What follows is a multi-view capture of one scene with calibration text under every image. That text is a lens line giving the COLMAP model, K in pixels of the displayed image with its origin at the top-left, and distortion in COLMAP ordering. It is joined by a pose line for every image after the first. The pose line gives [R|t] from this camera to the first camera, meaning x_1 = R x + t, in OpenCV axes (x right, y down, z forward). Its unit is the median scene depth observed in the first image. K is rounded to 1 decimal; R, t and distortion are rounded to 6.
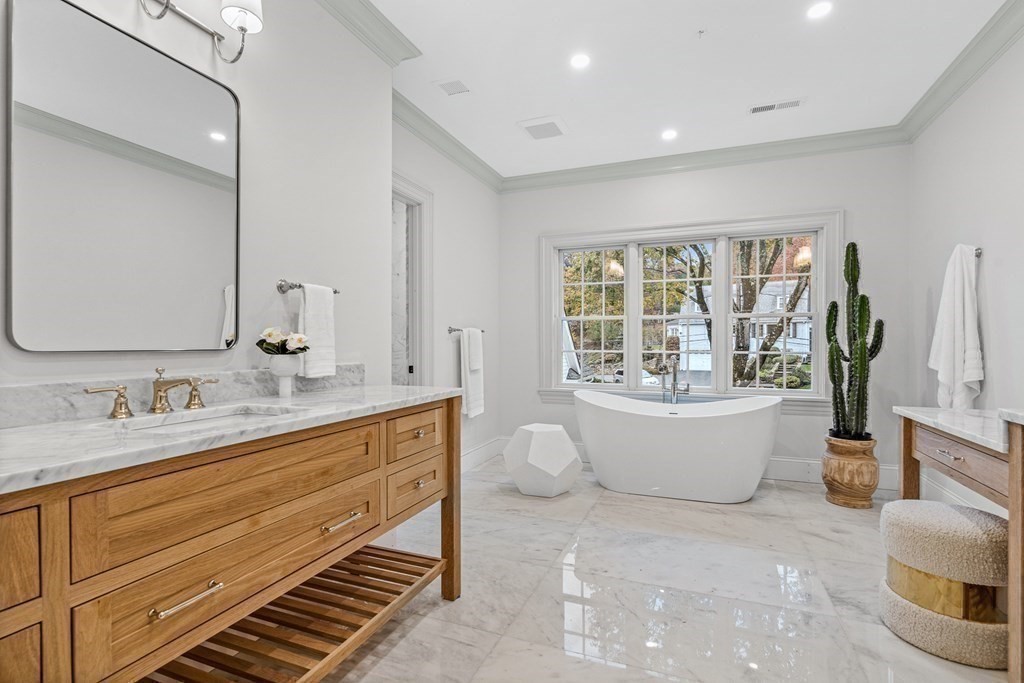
lens RADIAL K [[485.4, 0, 513.7], [0, 485.4, 338.1], [0, 0, 1]] dist [-0.000959, -0.000266]
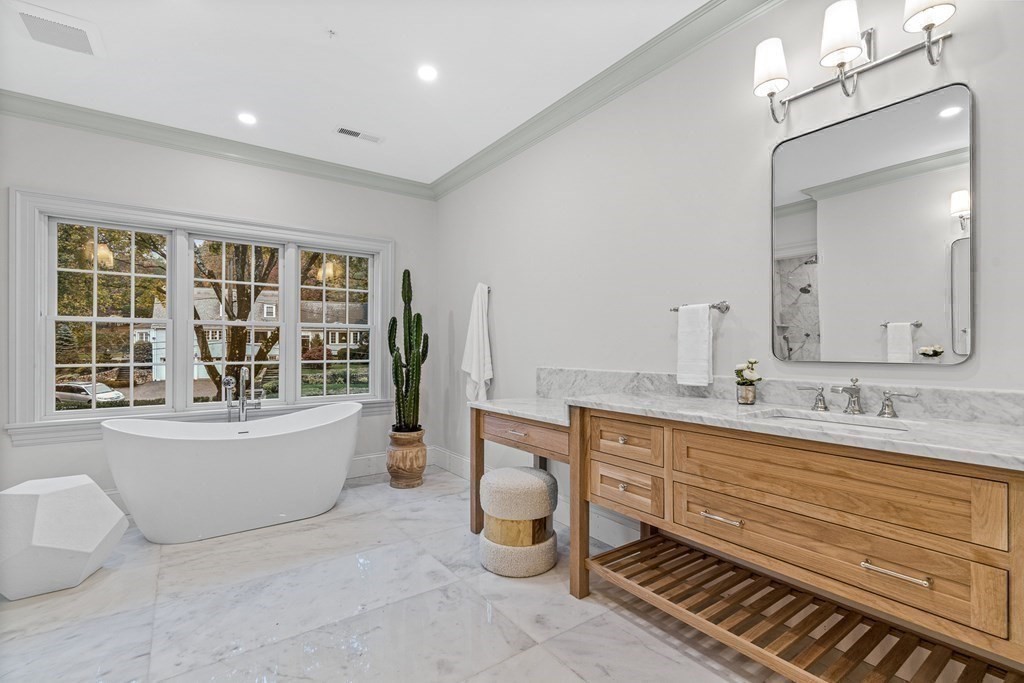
lens RADIAL K [[463.3, 0, 512.0], [0, 463.3, 341.5], [0, 0, 1]] dist [-0.001827, -0.000306]
pose [[0.540471, 0.011935, 0.841278, -0.142076], [-0.006709, 0.999929, -0.009876, -0.007288], [-0.841336, -0.000306, 0.540513, 0.152960]]
